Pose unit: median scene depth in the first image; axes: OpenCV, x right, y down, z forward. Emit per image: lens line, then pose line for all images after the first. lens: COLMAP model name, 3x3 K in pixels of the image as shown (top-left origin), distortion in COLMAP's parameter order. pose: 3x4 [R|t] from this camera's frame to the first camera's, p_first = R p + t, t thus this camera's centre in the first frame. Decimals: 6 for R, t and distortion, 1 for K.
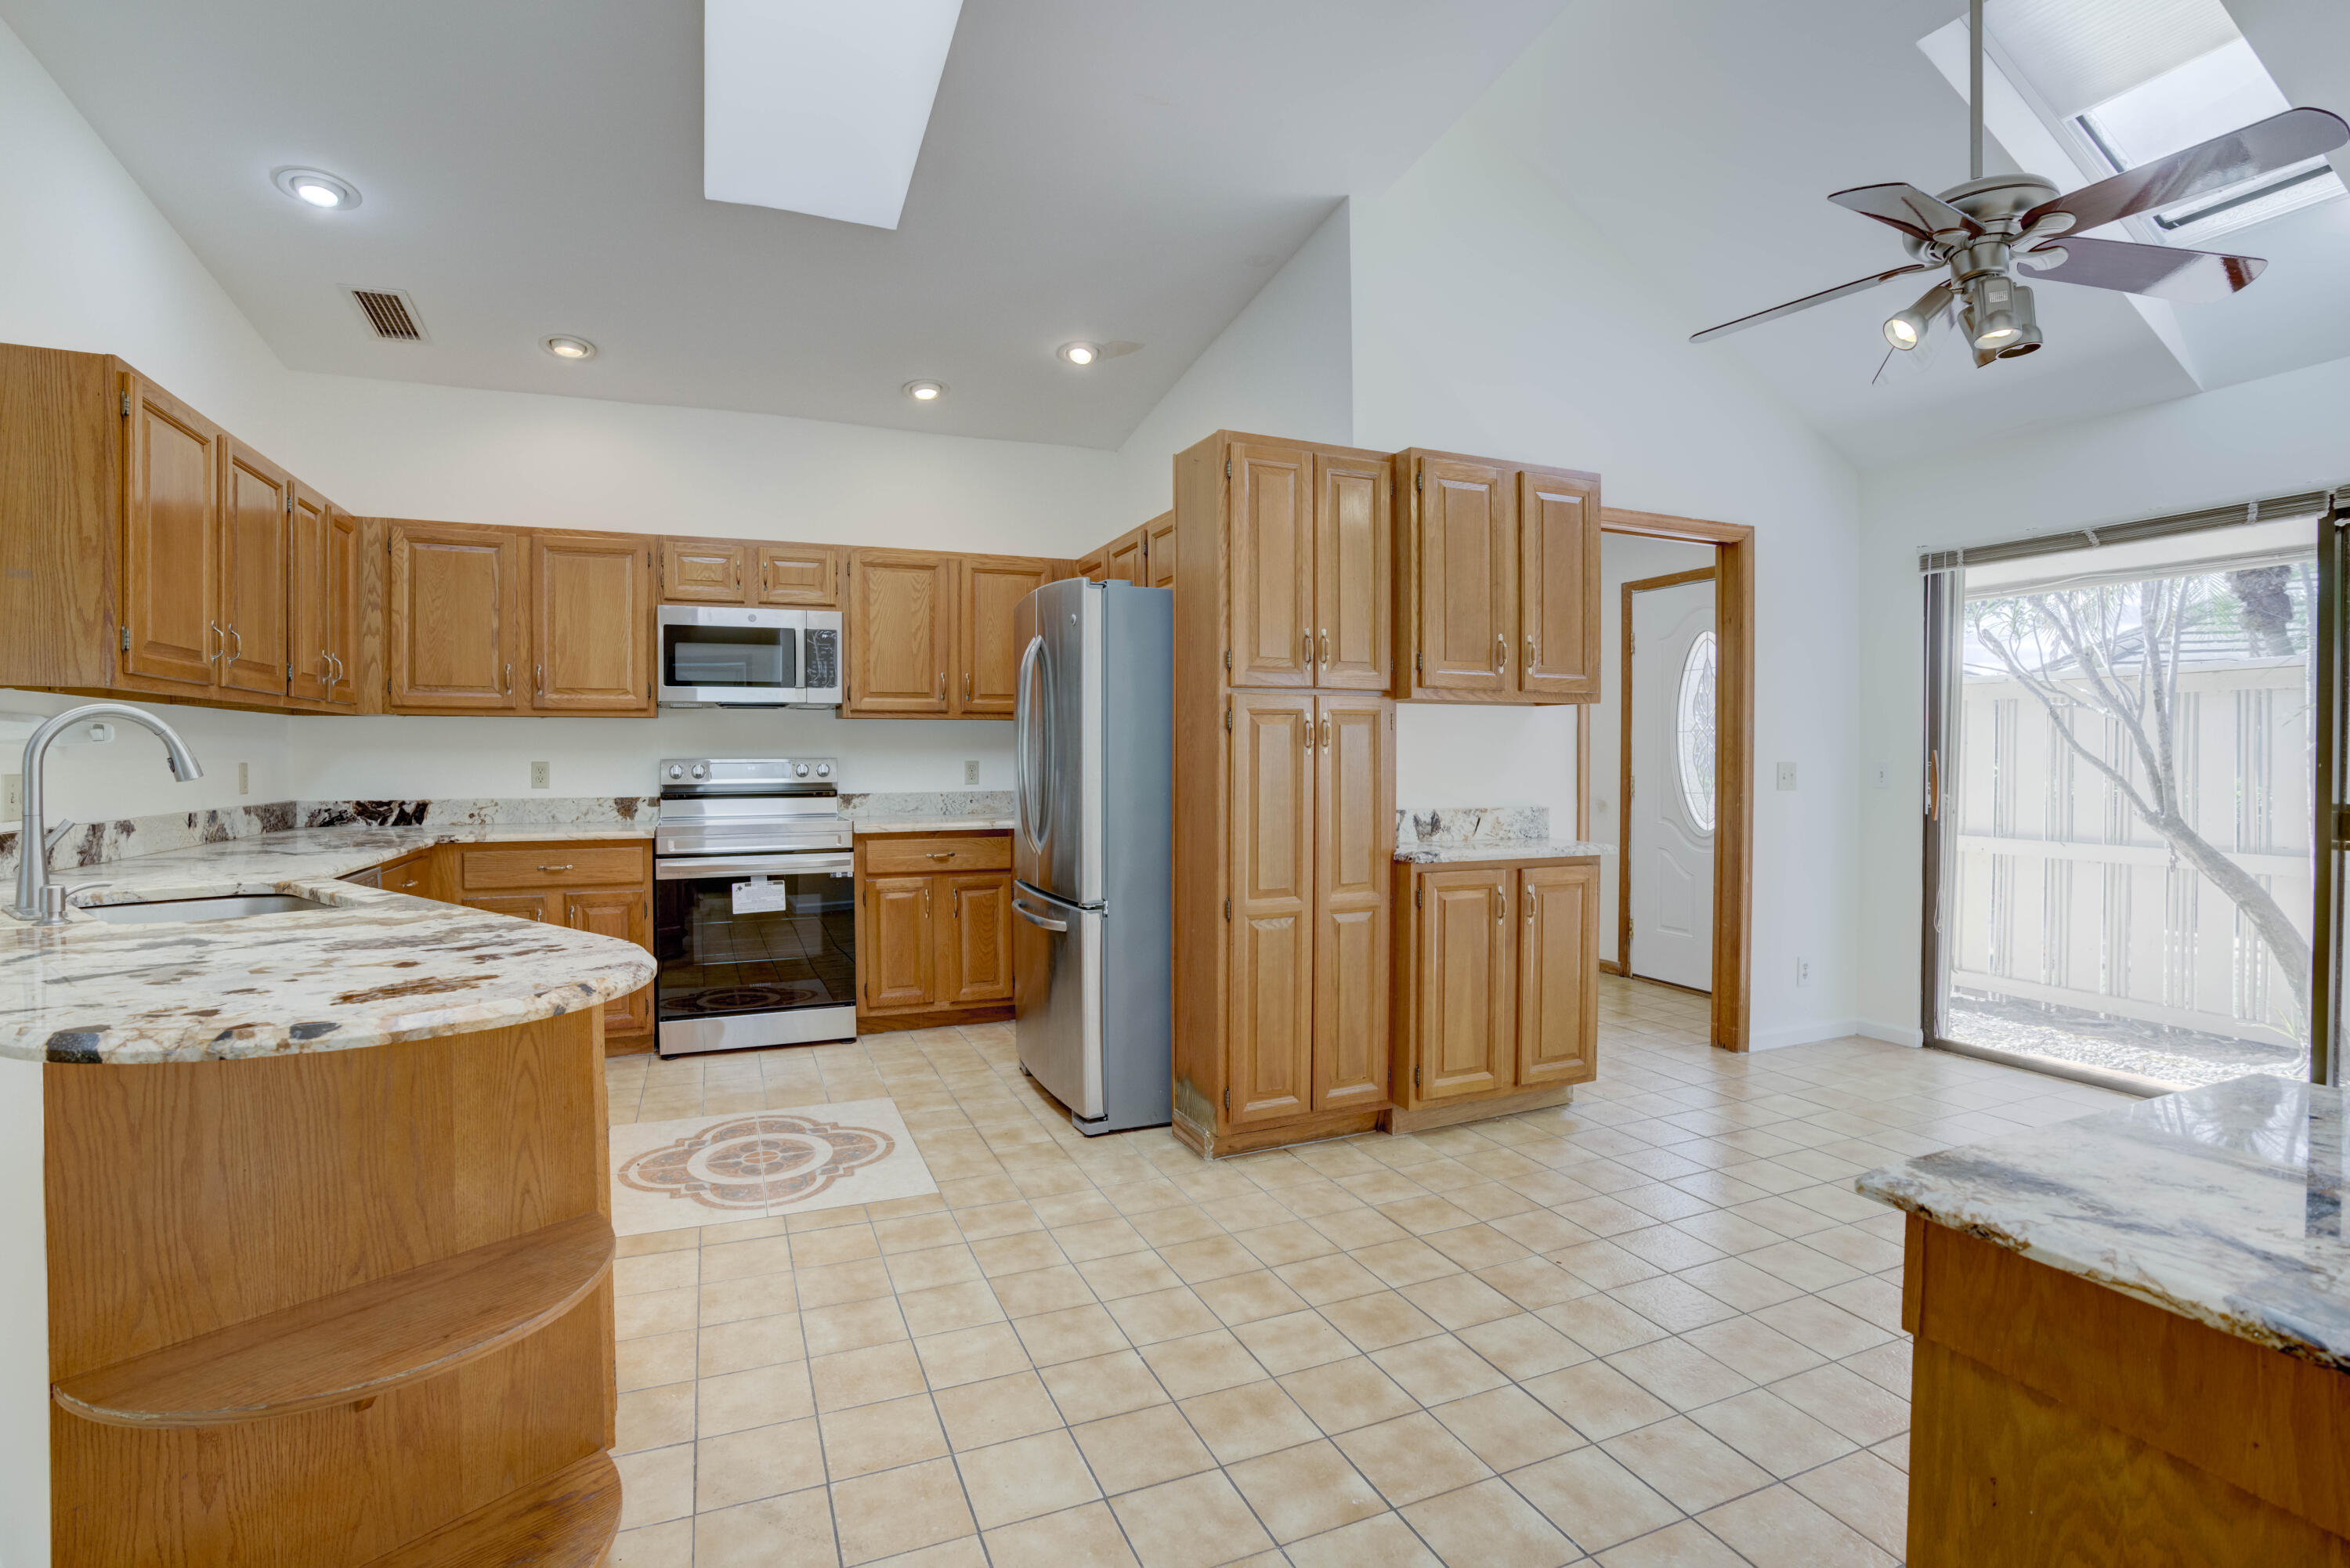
lens RADIAL K [[1101.8, 0, 1171.0], [0, 1101.8, 770.3], [0, 0, 1]] dist [-0.077526, 0.032476]
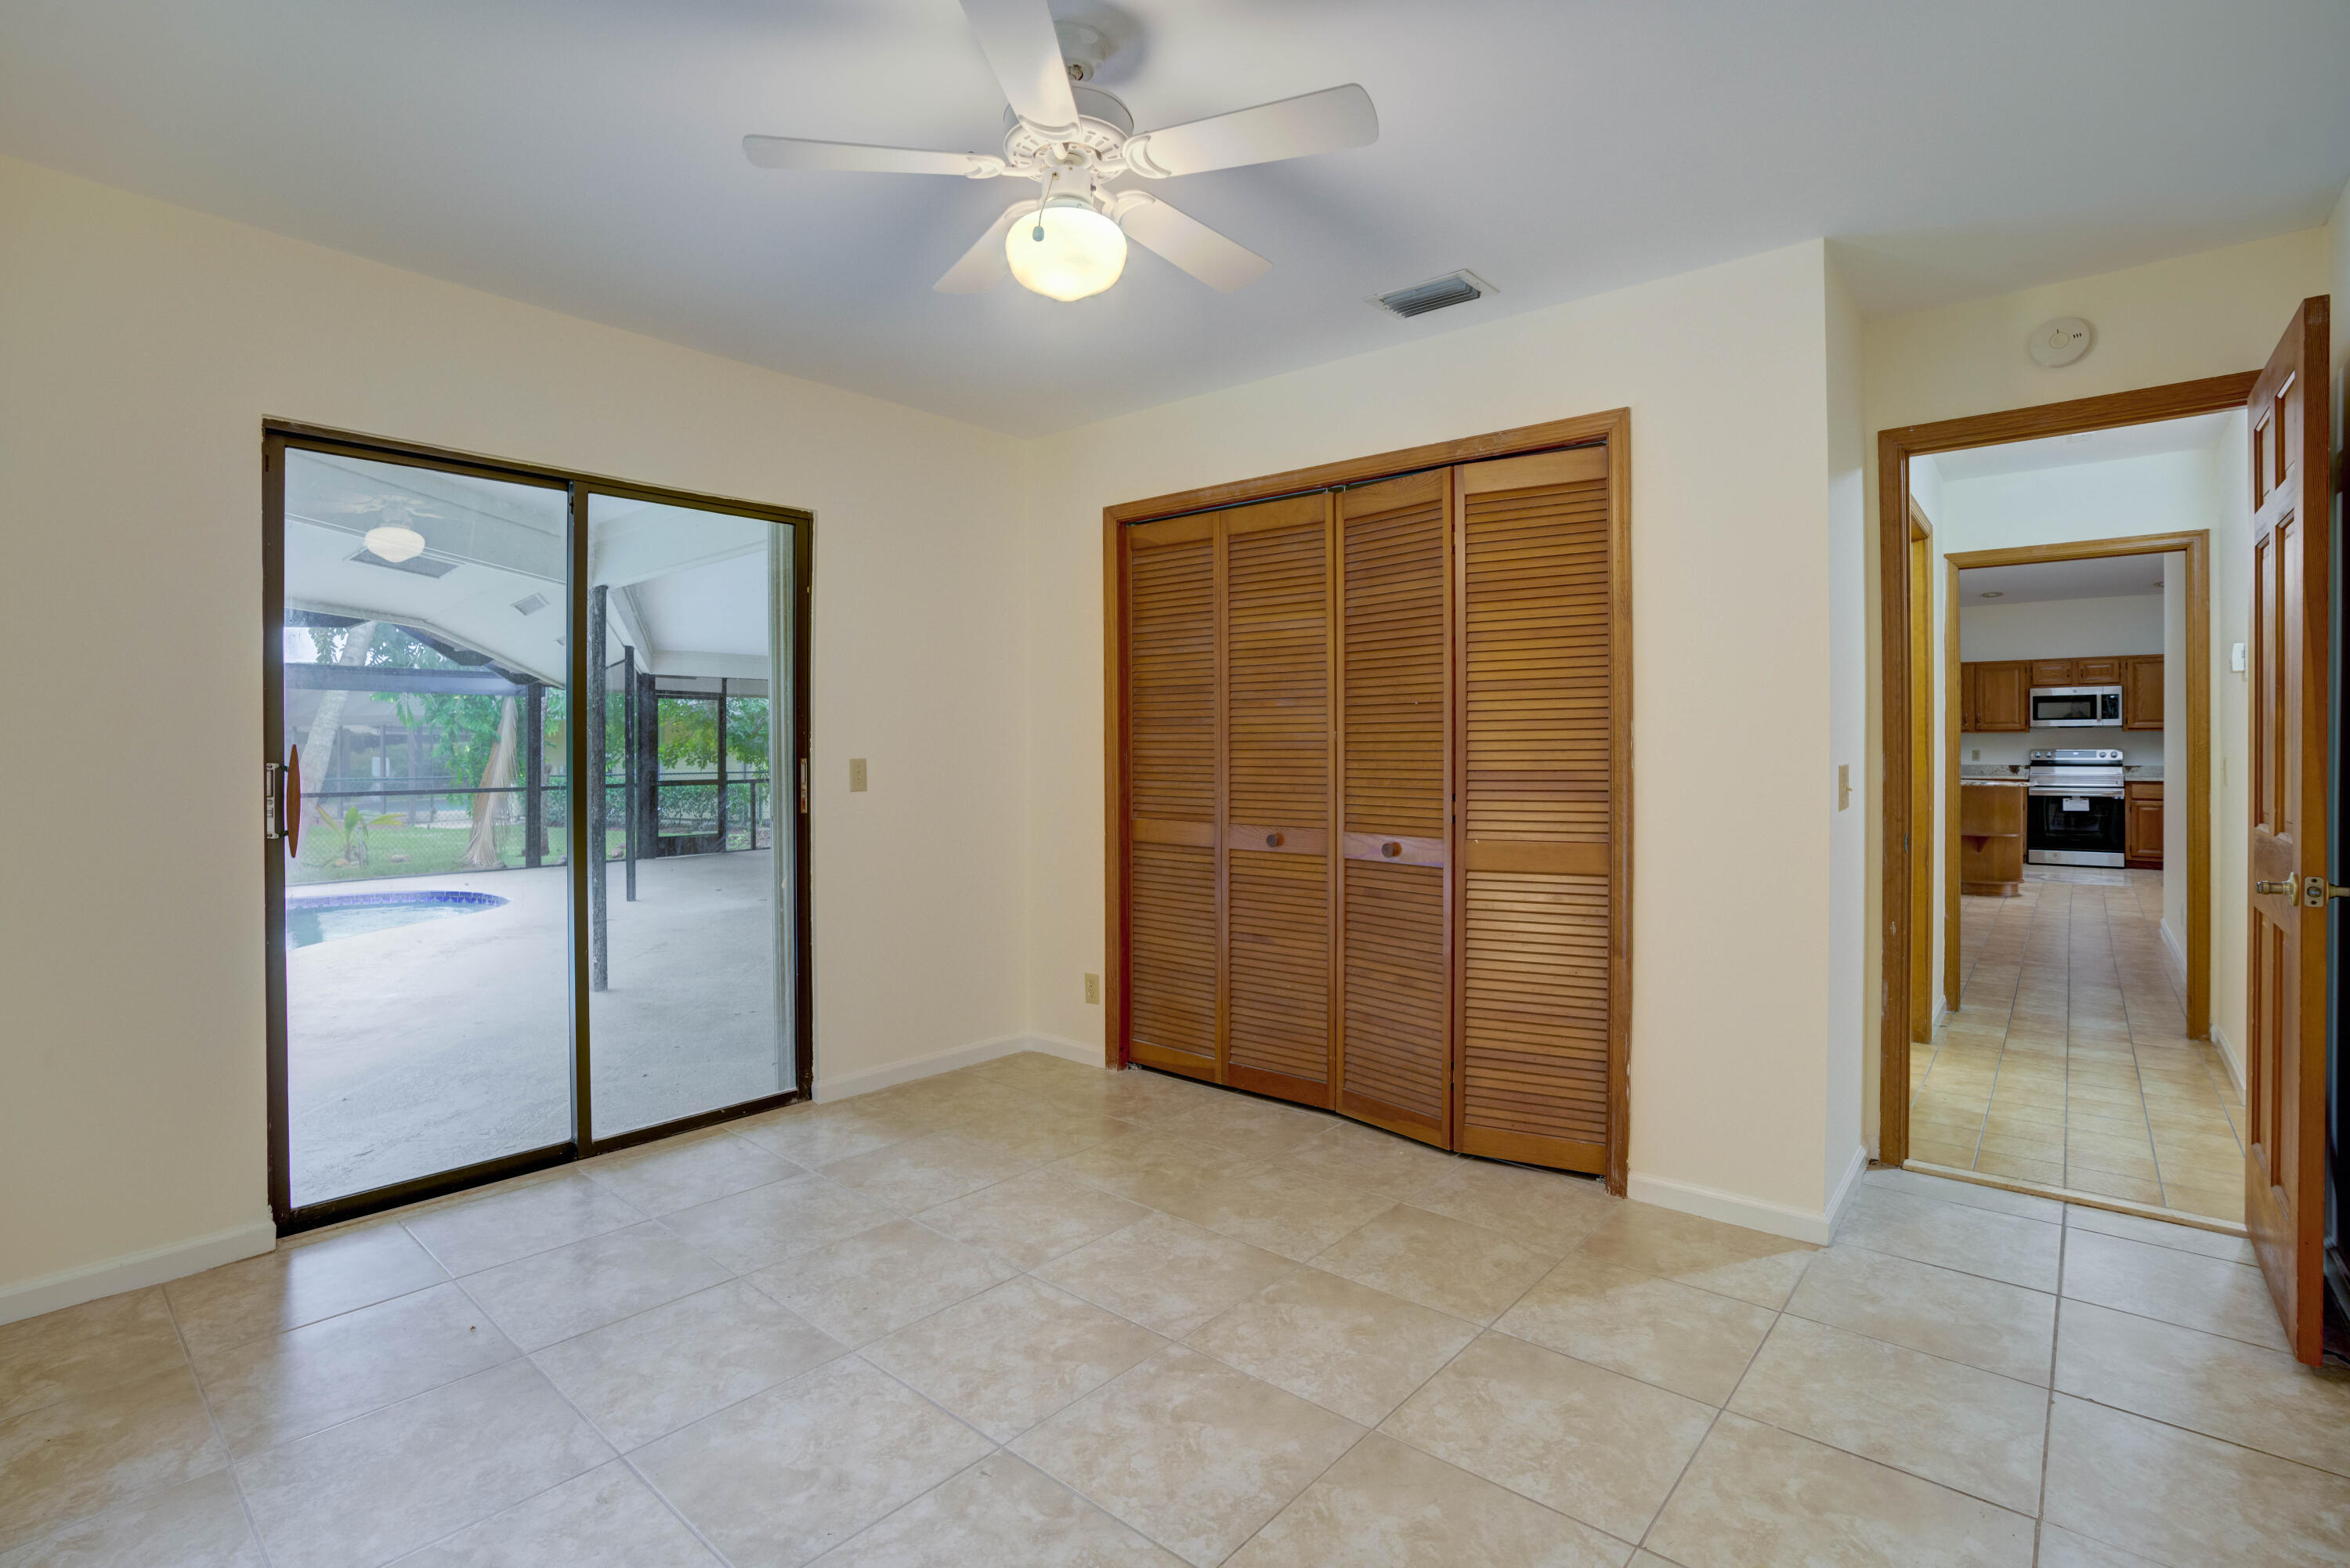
lens RADIAL K [[1114.1, 0, 1153.9], [0, 1114.1, 751.4], [0, 0, 1]] dist [-0.073584, 0.029378]
pose [[0.444435, 0.002596, -0.895807, 0.941030], [-0.013841, 0.999896, -0.003969, 0.035637], [0.895704, 0.014163, 0.444425, -2.118770]]
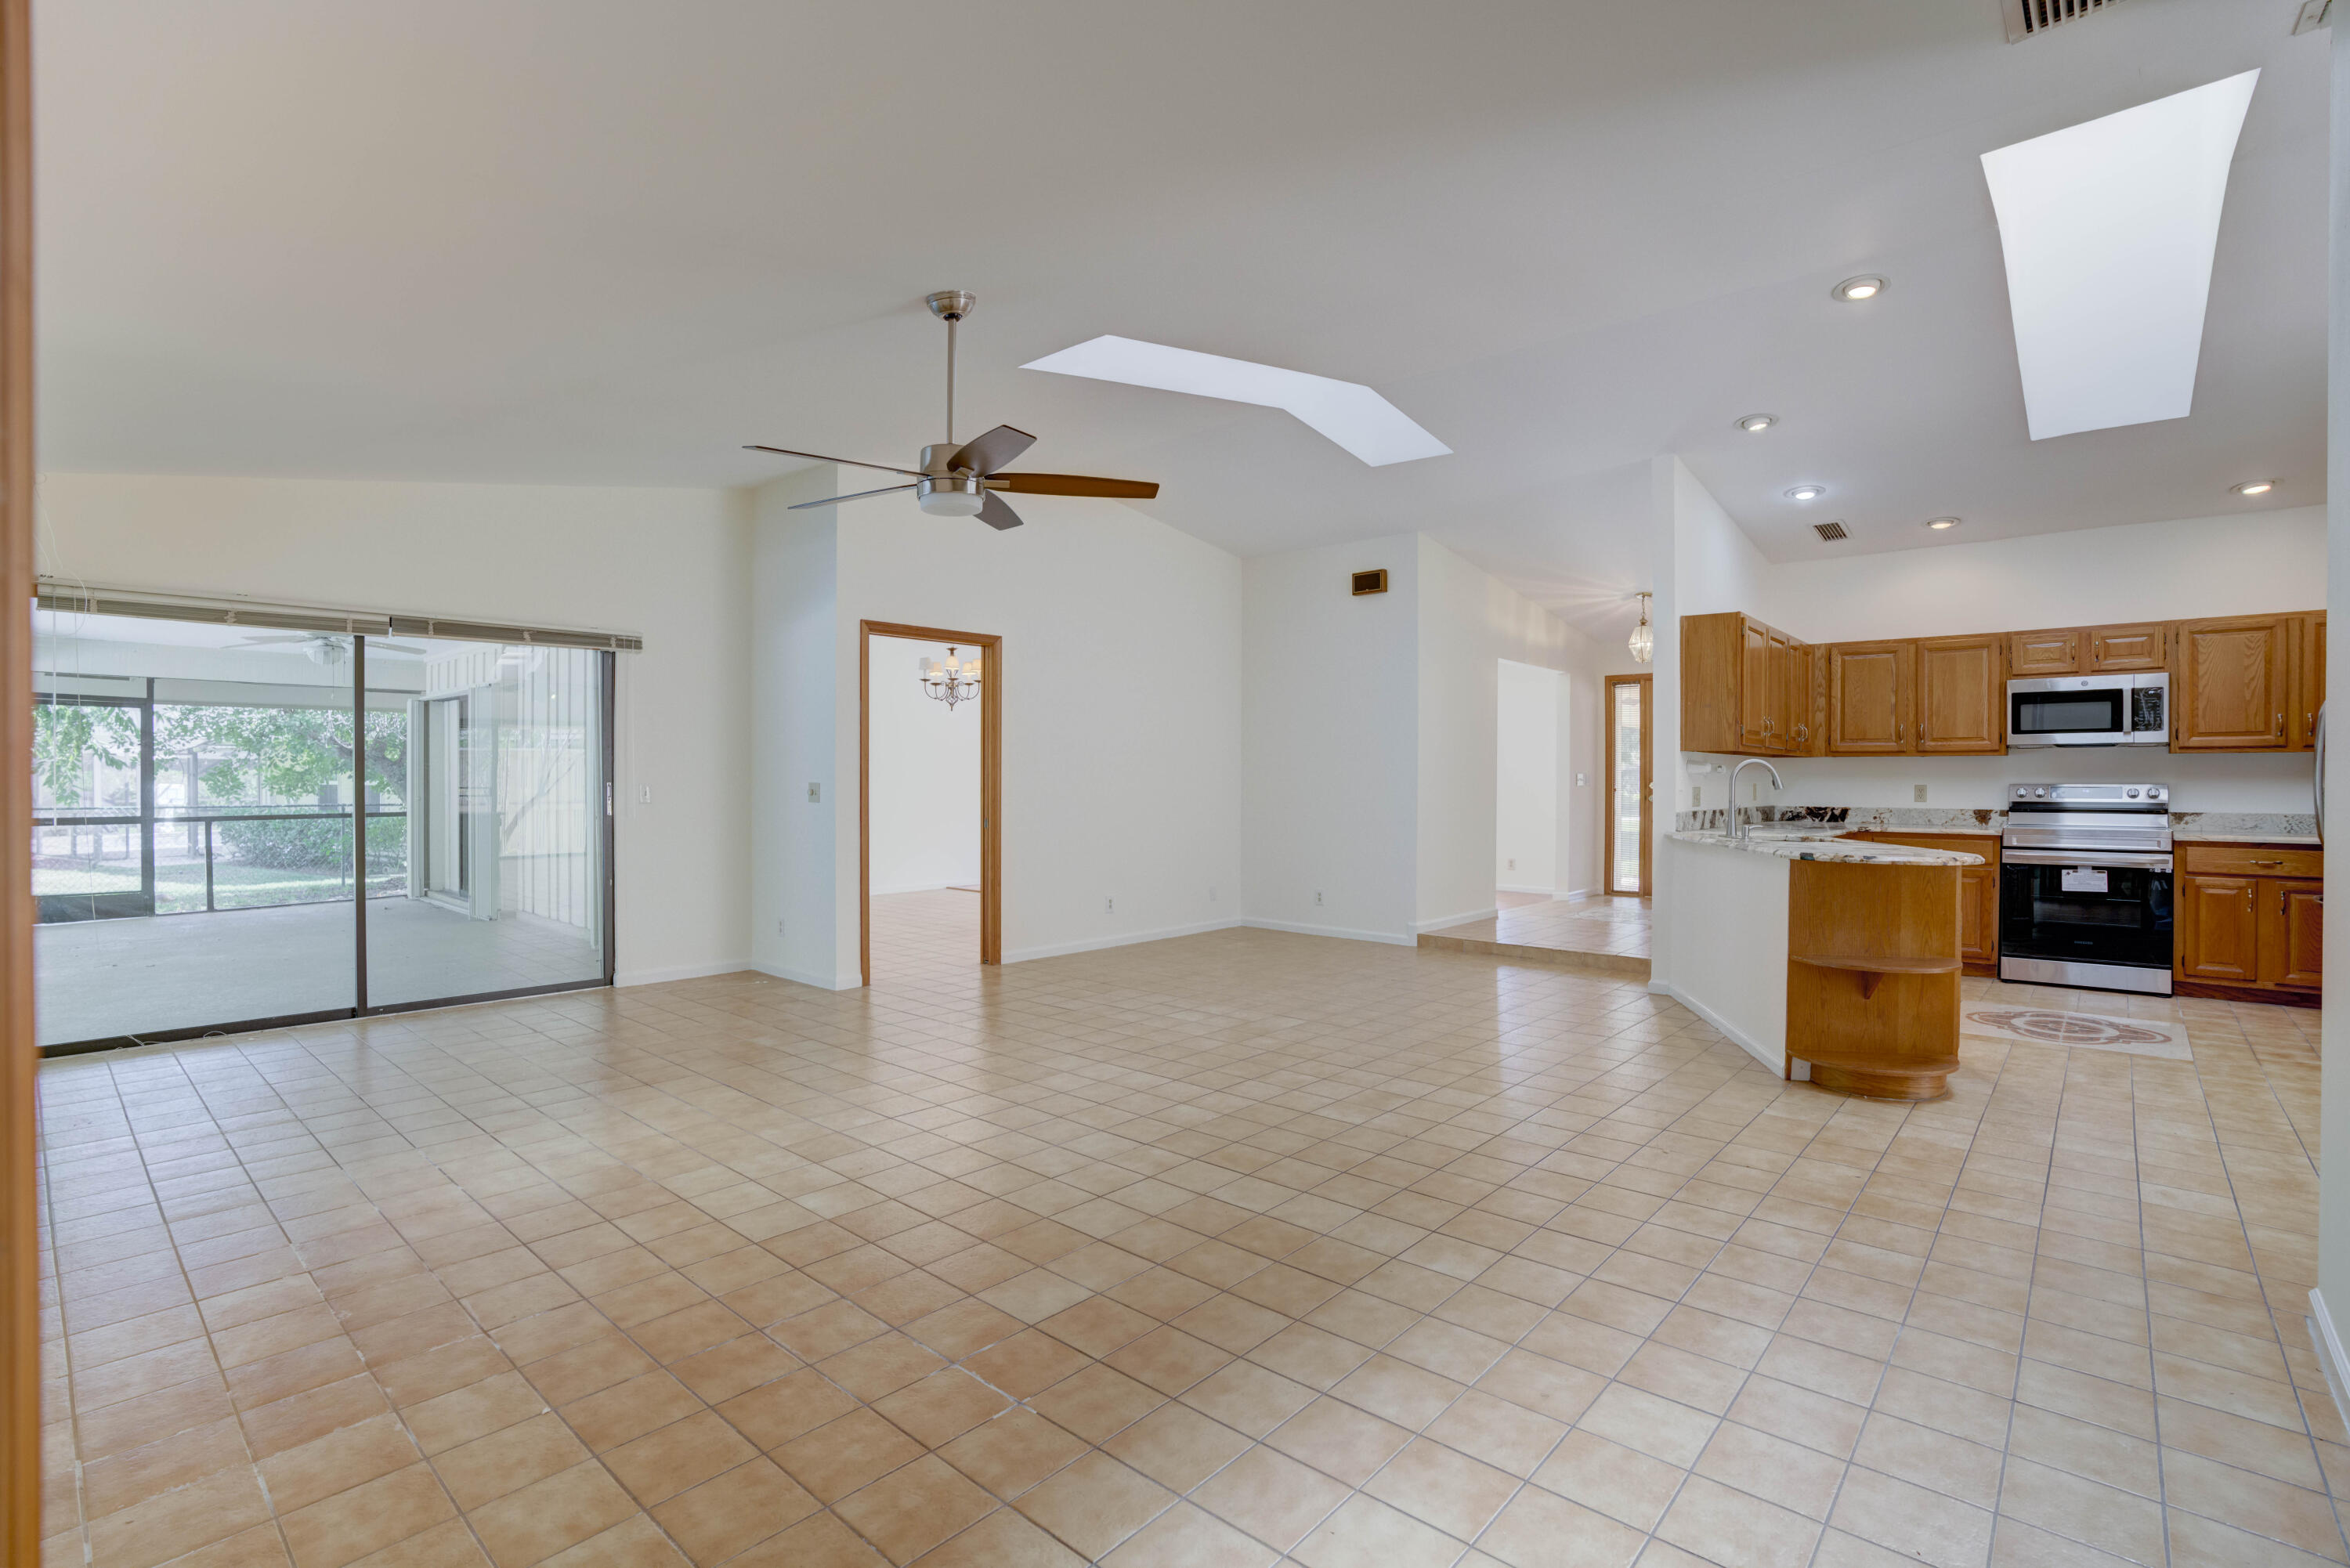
lens RADIAL K [[1082.6, 0, 1166.1], [0, 1082.6, 786.8], [0, 0, 1]] dist [-0.069434, 0.028513]
pose [[0.427371, 0.008166, -0.904039, 0.363082], [-0.017904, 0.999840, 0.000568, 0.015178], [0.903899, 0.015943, 0.427449, -0.714904]]
